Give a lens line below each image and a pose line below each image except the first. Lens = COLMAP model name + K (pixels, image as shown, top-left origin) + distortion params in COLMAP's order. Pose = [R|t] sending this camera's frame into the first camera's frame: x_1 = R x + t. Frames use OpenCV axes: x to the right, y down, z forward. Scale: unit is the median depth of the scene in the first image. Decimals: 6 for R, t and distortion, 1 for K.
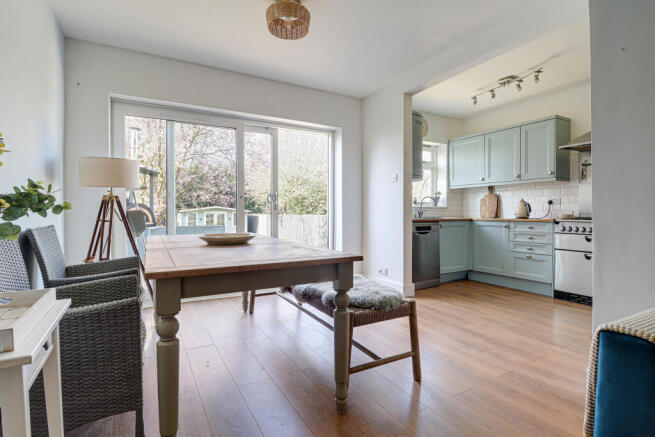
lens RADIAL K [[308.5, 0, 323.9], [0, 308.5, 223.5], [0, 0, 1]] dist [-0.014236, -0.000889]
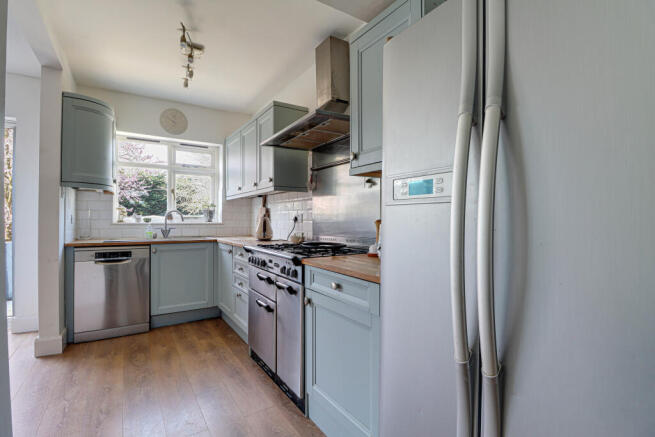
lens RADIAL K [[308.5, 0, 323.9], [0, 308.5, 223.5], [0, 0, 1]] dist [-0.014236, -0.000889]
pose [[0.996968, 0.001947, 0.077784, 0.746348], [0.000267, 0.999595, -0.028443, -0.036490], [-0.077808, 0.028377, 0.996564, 0.232202]]
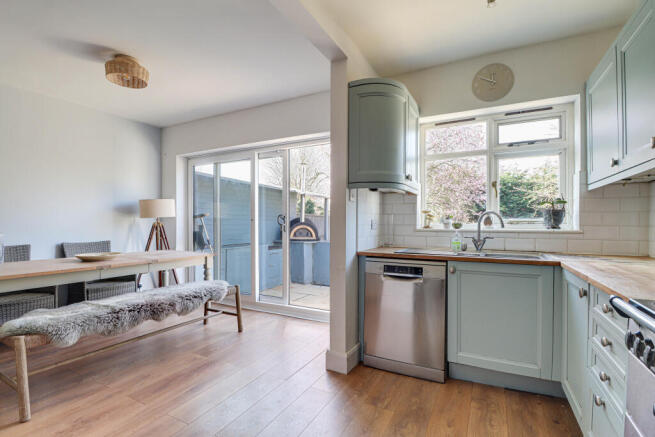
lens RADIAL K [[308.5, 0, 323.9], [0, 308.5, 223.5], [0, 0, 1]] dist [-0.014236, -0.000889]
pose [[0.548475, 0.001911, -0.836165, 0.708317], [-0.034263, 0.999209, -0.020191, -0.052782], [0.835465, 0.039723, 0.548107, 0.546009]]
